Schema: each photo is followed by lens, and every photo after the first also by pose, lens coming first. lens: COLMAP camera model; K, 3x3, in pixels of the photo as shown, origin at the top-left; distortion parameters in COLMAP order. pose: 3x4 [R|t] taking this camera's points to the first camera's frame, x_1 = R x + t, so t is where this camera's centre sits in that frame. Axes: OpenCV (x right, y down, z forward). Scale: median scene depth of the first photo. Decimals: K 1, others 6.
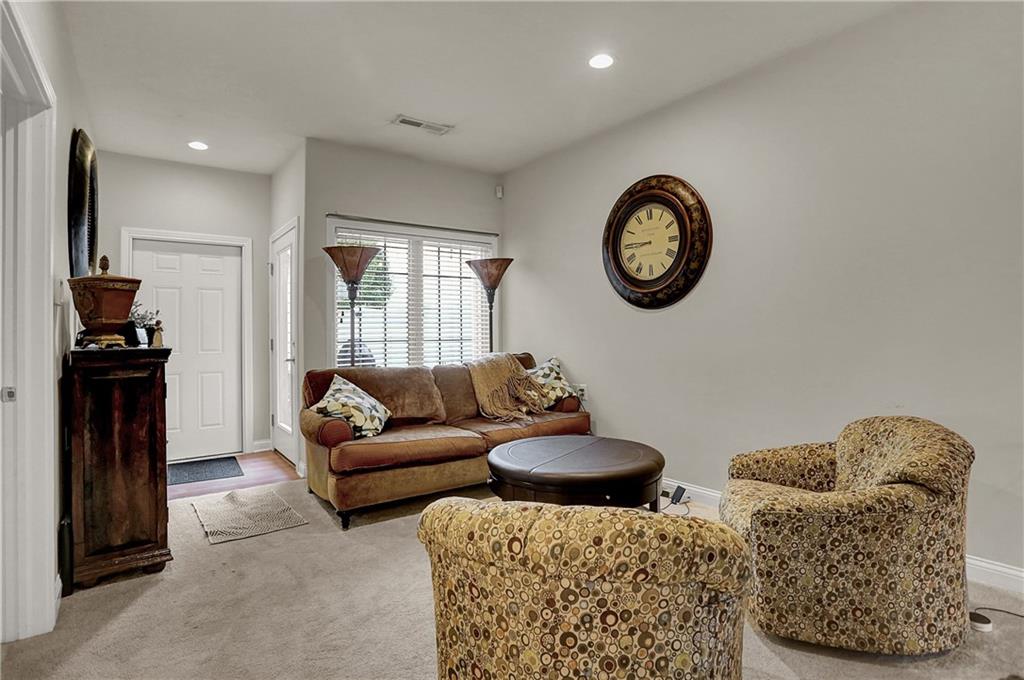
lens RADIAL K [[531.2, 0, 507.9], [0, 531.2, 331.2], [0, 0, 1]] dist [-0.020592, 0.003889]
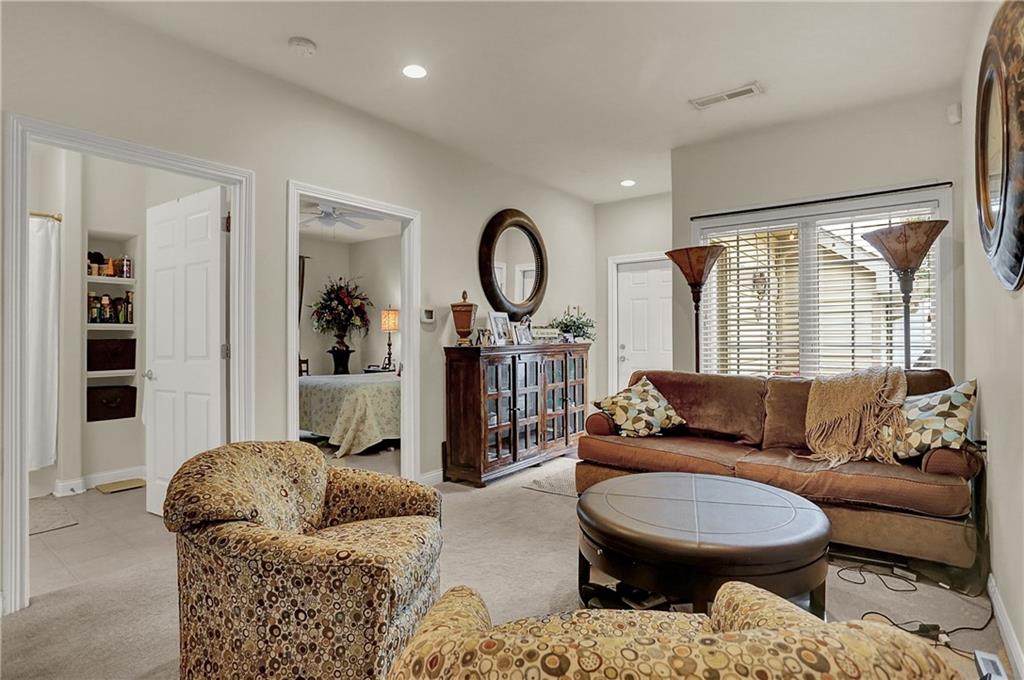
lens RADIAL K [[531.2, 0, 513.1], [0, 531.2, 333.2], [0, 0, 1]] dist [-0.020592, 0.003889]
pose [[0.280091, -0.001584, -0.959972, 0.567373], [0.005304, 0.999986, -0.000103, -0.004375], [0.959959, -0.005063, 0.280096, 0.414329]]
